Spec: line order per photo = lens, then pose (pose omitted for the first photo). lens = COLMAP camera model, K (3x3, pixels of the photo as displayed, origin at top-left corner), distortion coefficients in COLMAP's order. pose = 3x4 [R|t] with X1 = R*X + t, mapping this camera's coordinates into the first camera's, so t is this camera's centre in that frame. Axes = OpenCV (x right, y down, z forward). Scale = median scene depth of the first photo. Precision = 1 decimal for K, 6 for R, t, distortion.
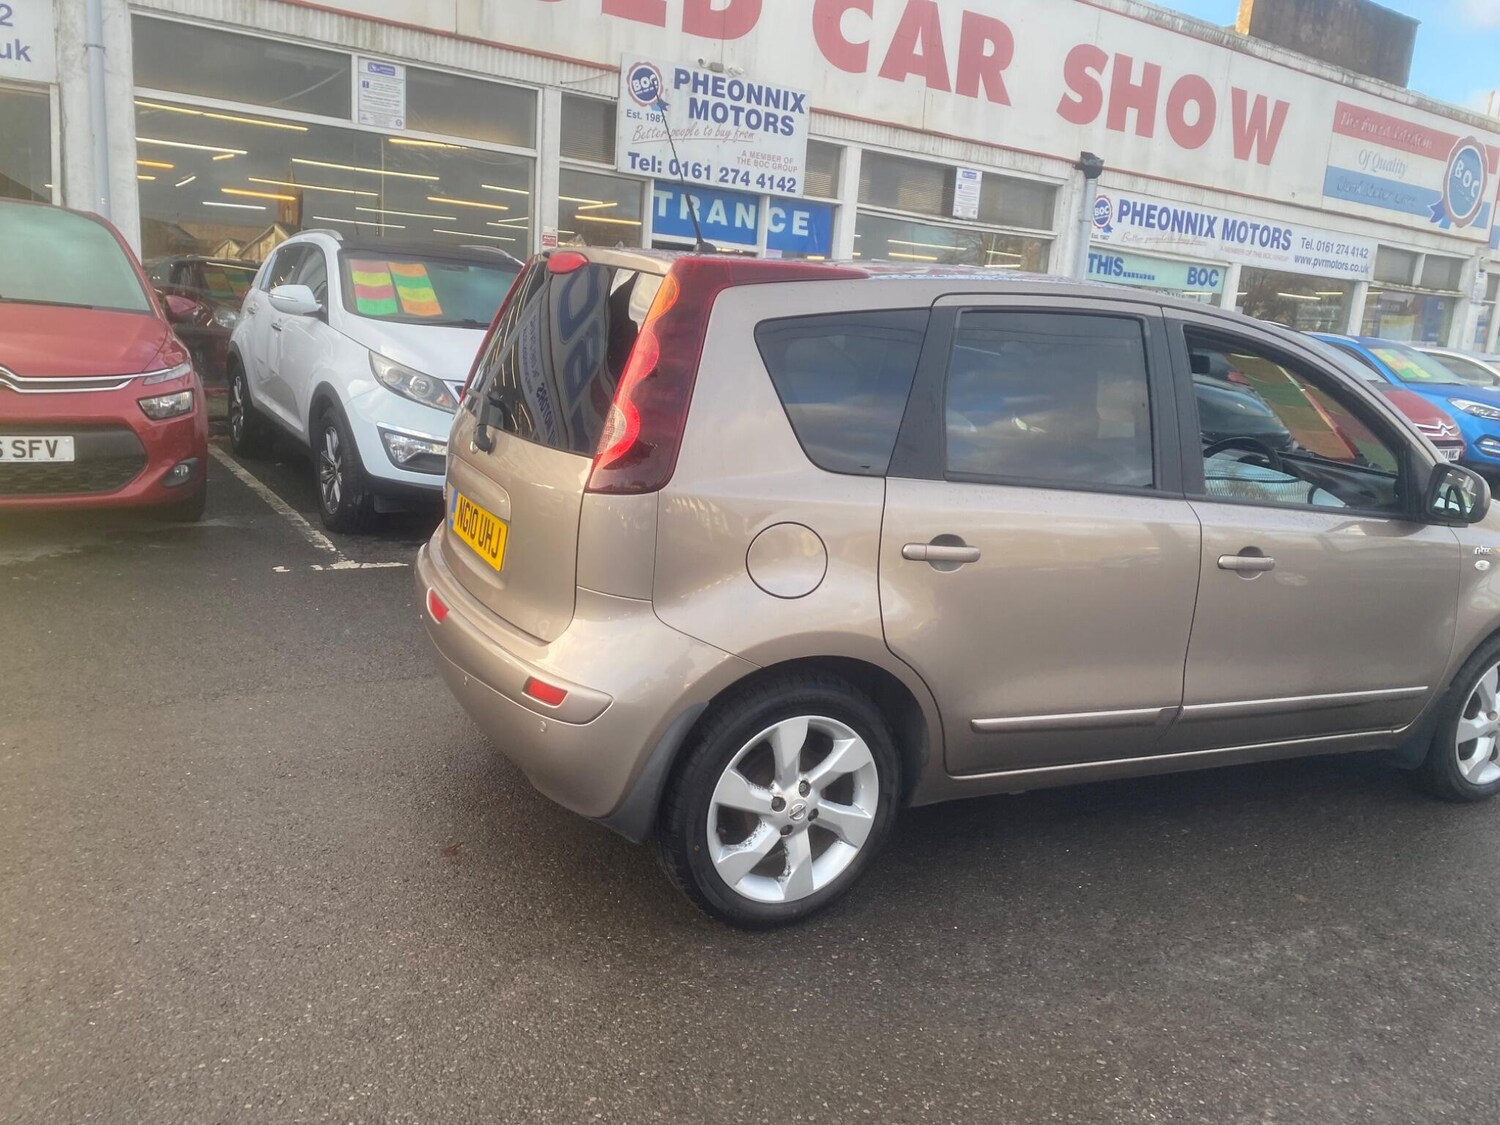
lens RADIAL K [[1144.7, 0, 735.6], [0, 1144.7, 569.5], [0, 0, 1]] dist [0.027813, -0.021415]
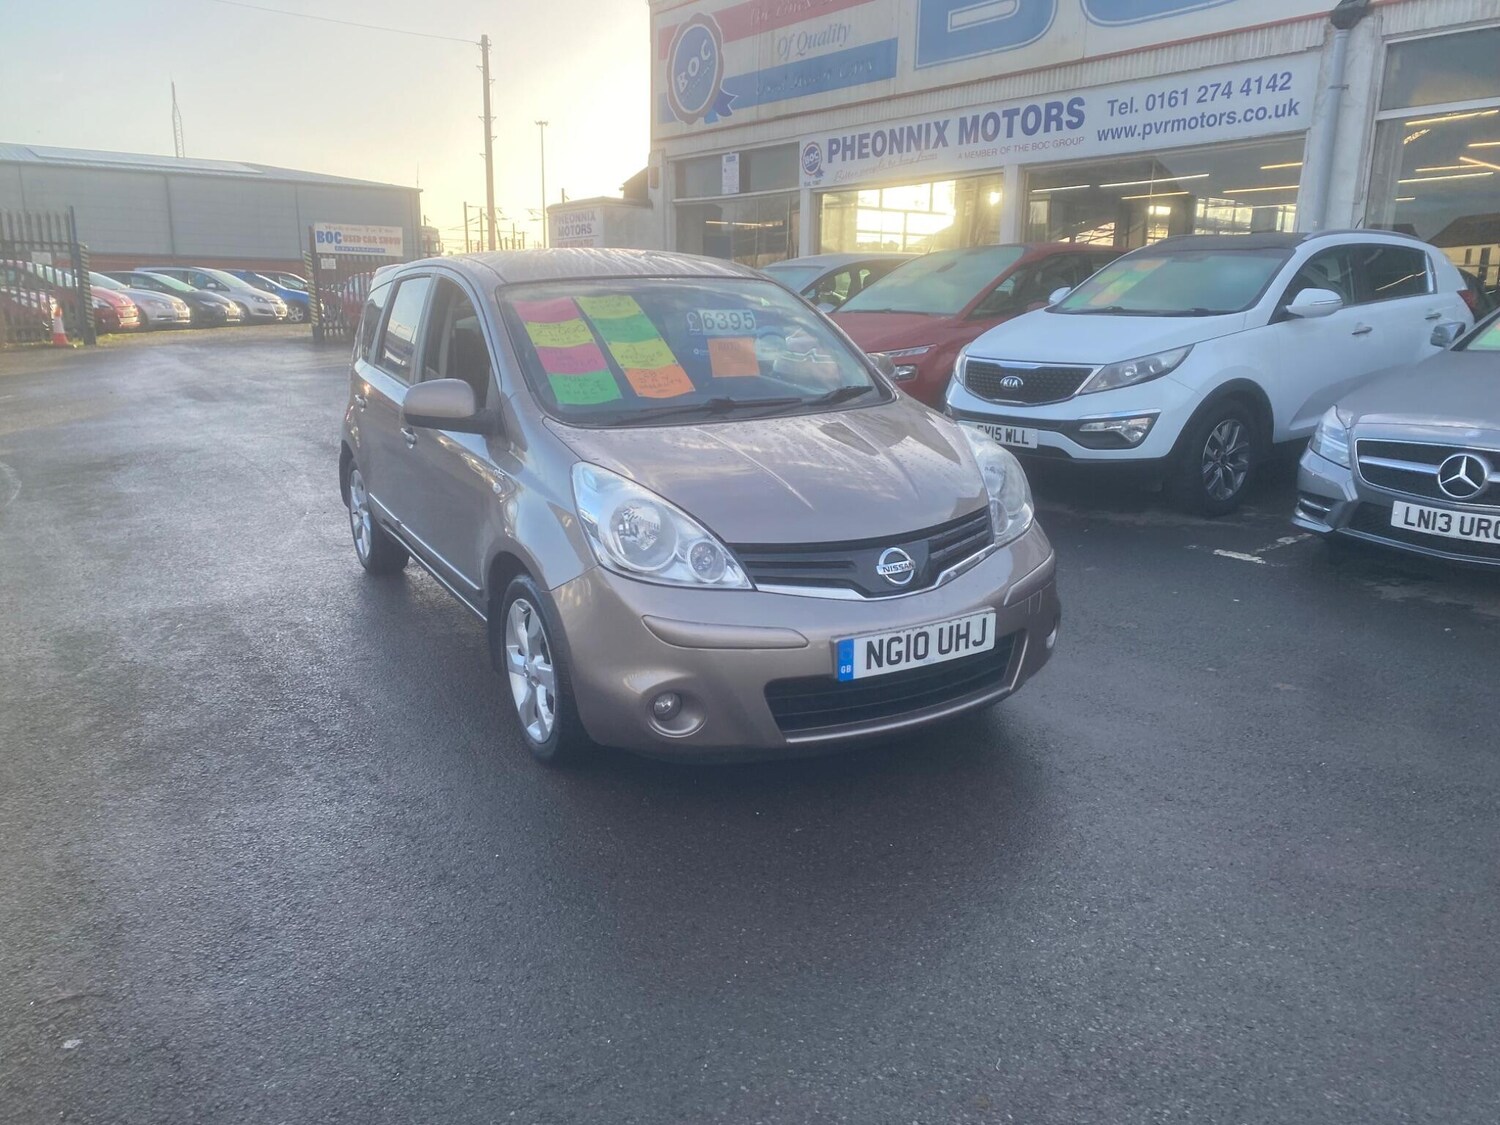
lens RADIAL K [[1144.7, 0, 730.5], [0, 1144.7, 577.2], [0, 0, 1]] dist [0.027813, -0.021415]
pose [[0.042481, 0.173578, -0.983903, 1.807989], [-0.198342, 0.966657, 0.161972, -0.133028], [0.979212, 0.188269, 0.075492, 1.204591]]
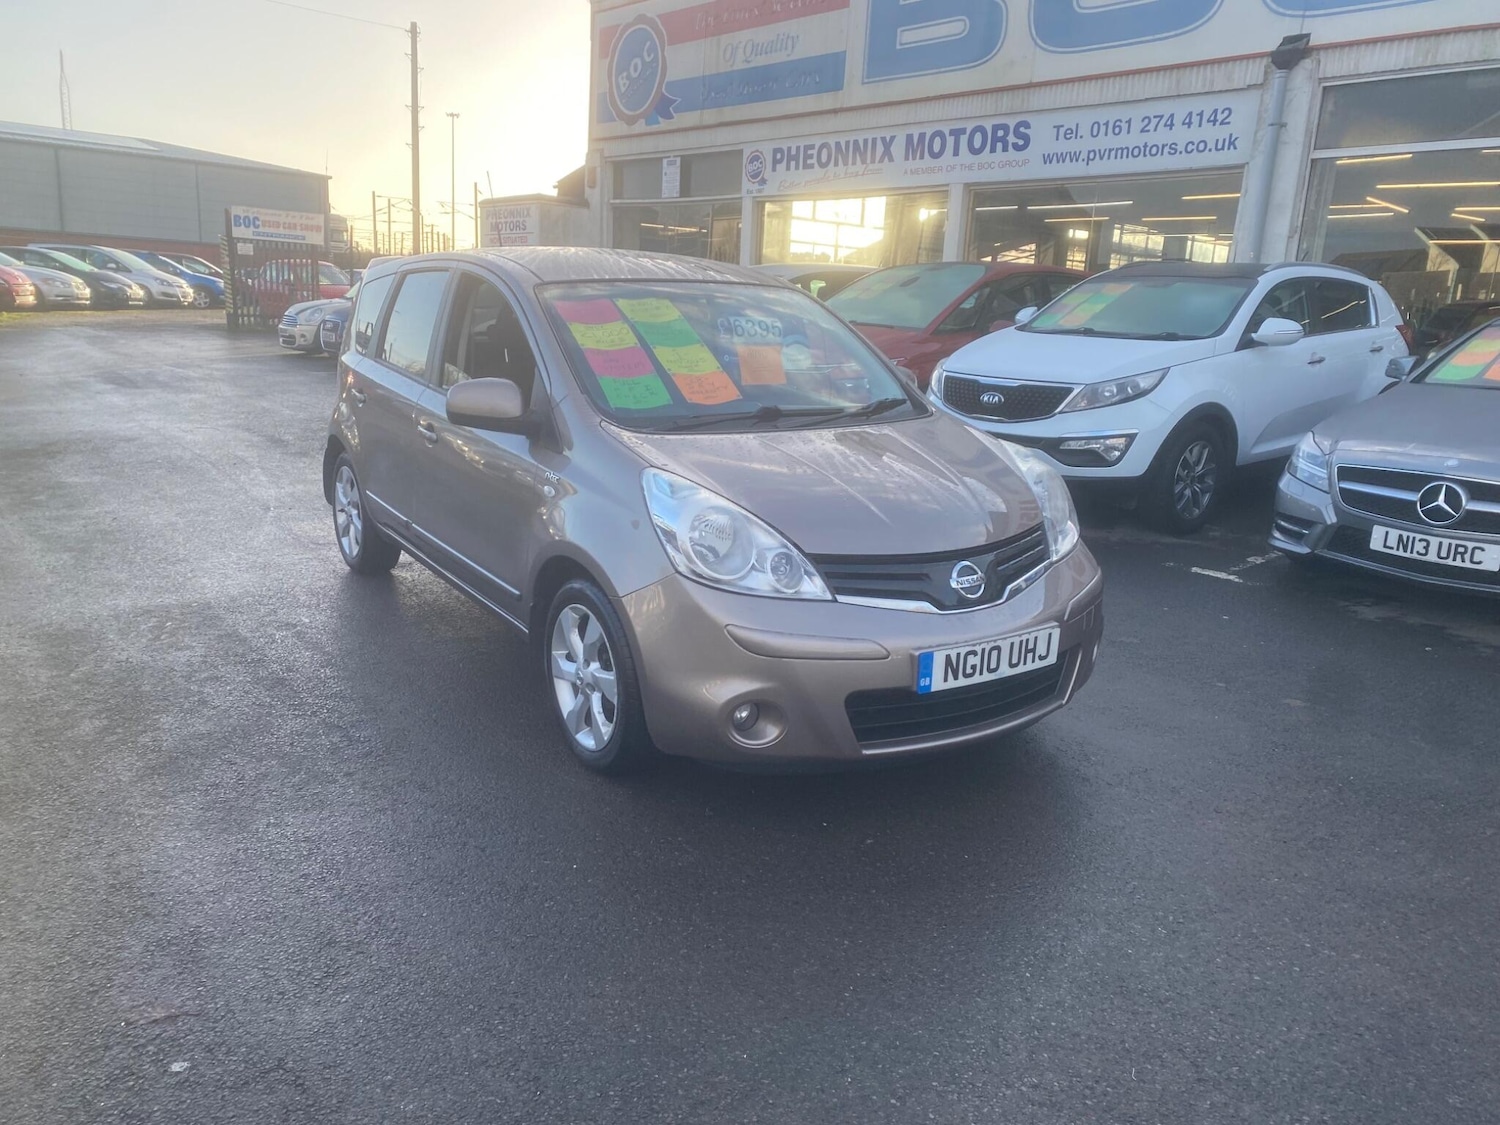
lens RADIAL K [[1144.7, 0, 731.0], [0, 1144.7, 585.2], [0, 0, 1]] dist [0.027813, -0.021415]
pose [[0.122387, 0.177654, -0.976453, 1.803451], [-0.231193, 0.961887, 0.146026, -0.125638], [0.965179, 0.207877, 0.158795, 1.167930]]
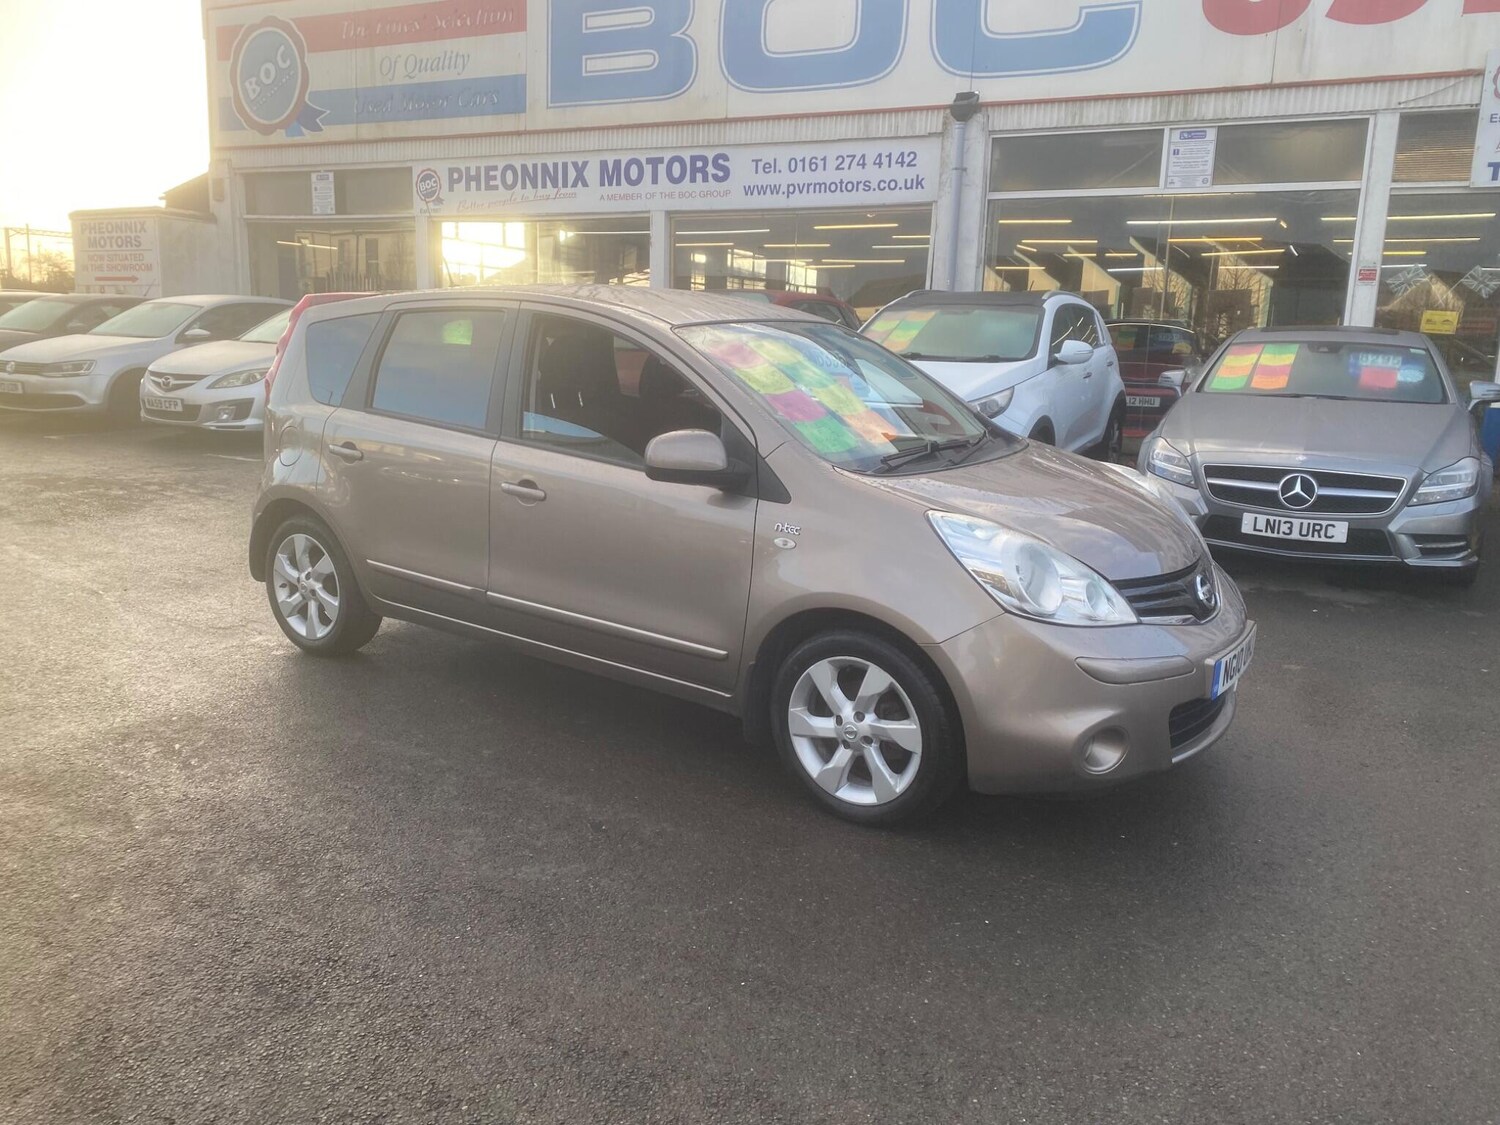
lens RADIAL K [[1144.7, 0, 759.2], [0, 1144.7, 566.2], [0, 0, 1]] dist [0.027813, -0.021415]
pose [[0.495816, 0.118660, -0.860282, 1.747786], [-0.168108, 0.984998, 0.038975, -0.100415], [0.852001, 0.125296, 0.508326, 1.022780]]
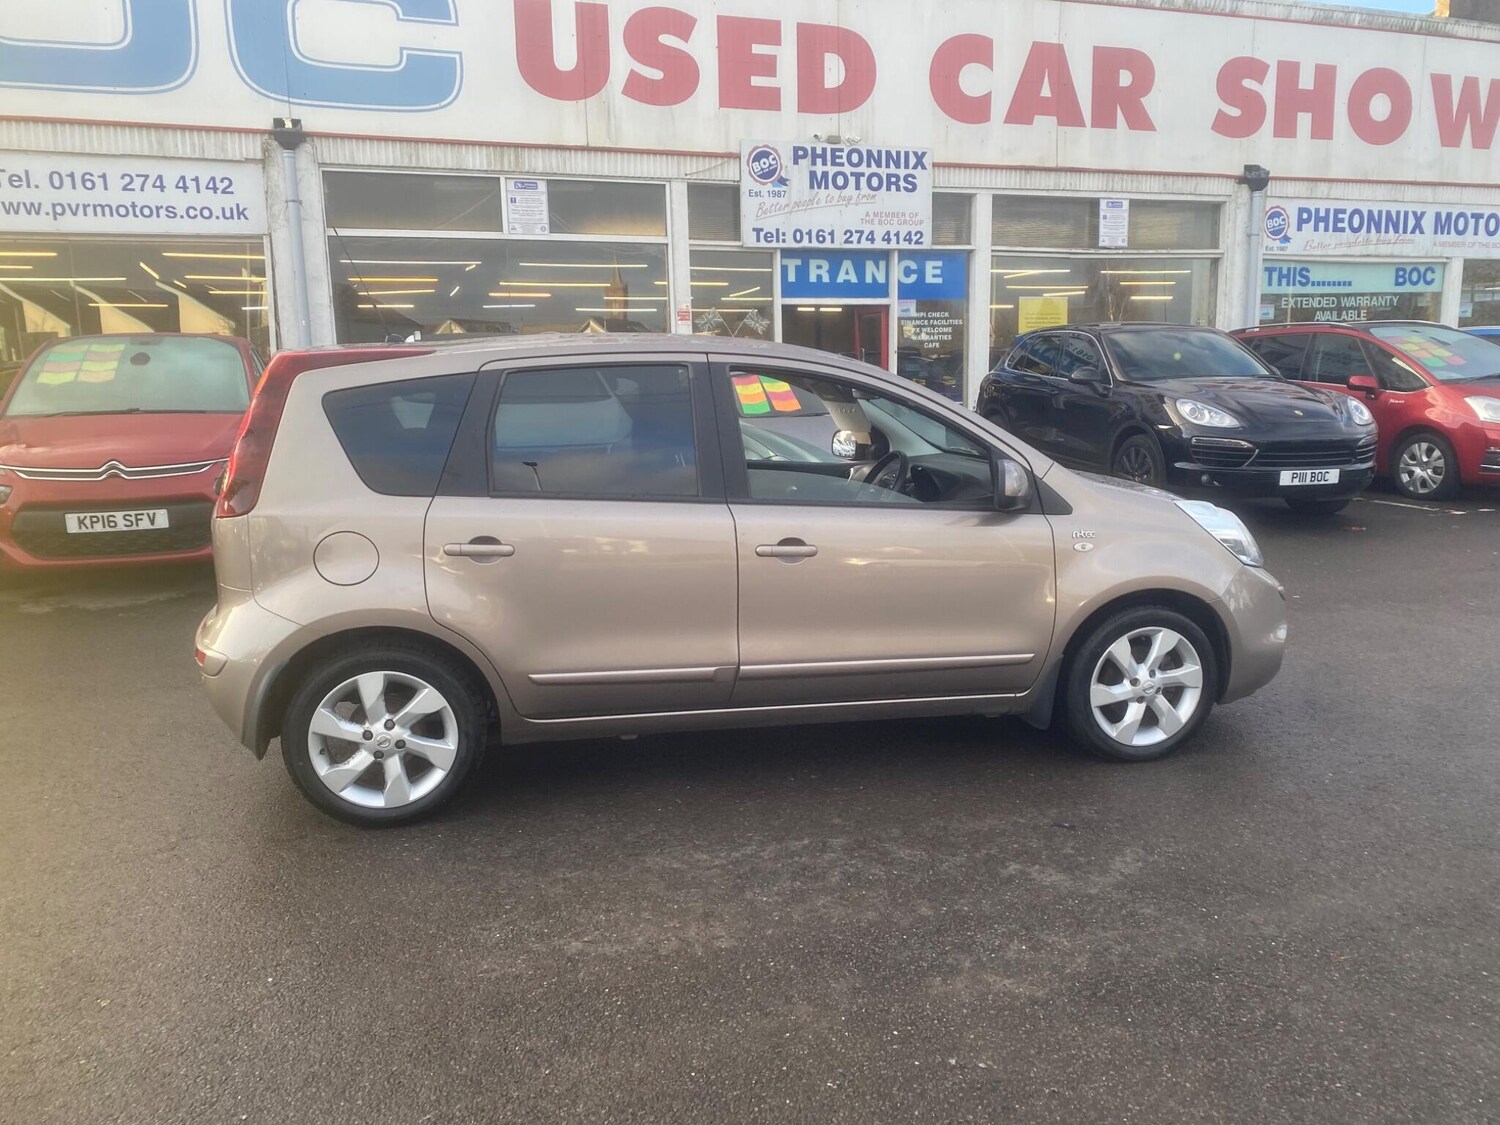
lens RADIAL K [[1144.7, 0, 760.8], [0, 1144.7, 583.5], [0, 0, 1]] dist [0.027813, -0.021415]
pose [[0.966638, -0.042321, -0.252626, 0.171739], [0.033725, 0.998698, -0.038263, 0.018076], [0.253917, 0.028466, 0.966807, -0.047183]]
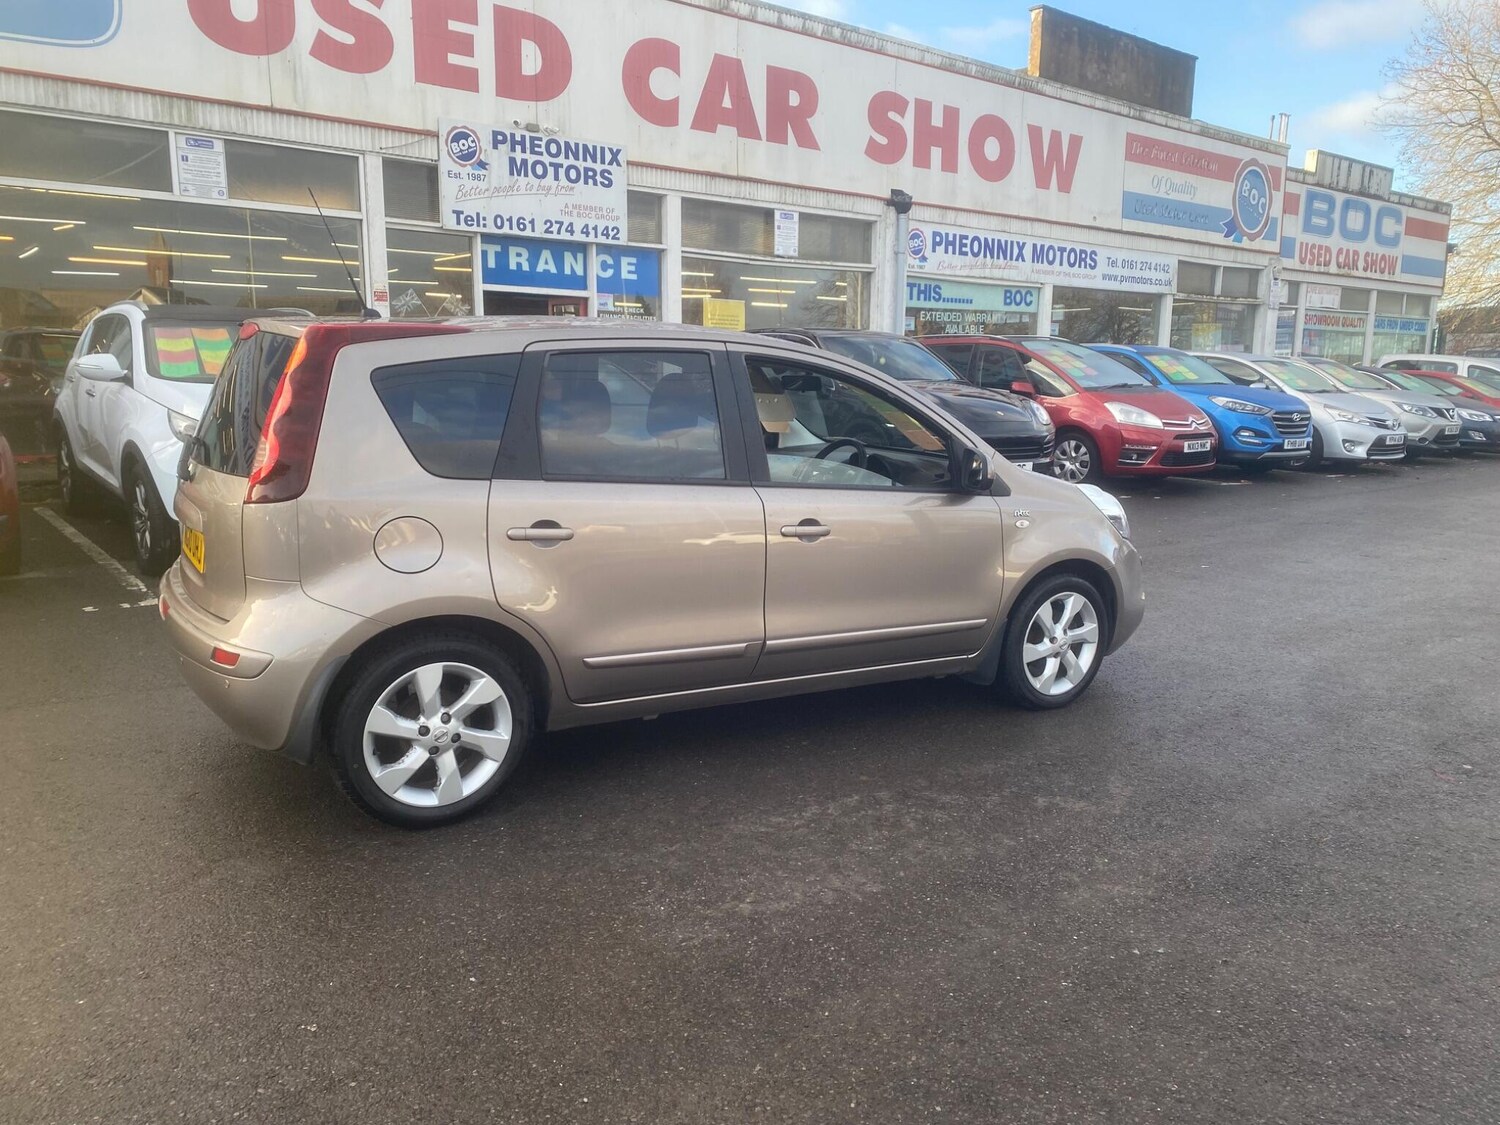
lens RADIAL K [[1144.7, 0, 755.3], [0, 1144.7, 582.0], [0, 0, 1]] dist [0.027813, -0.021415]
pose [[0.993275, -0.073026, 0.089840, 0.062166], [0.074753, 0.997074, -0.016007, 0.016682], [-0.088408, 0.022616, 0.995828, -0.072141]]
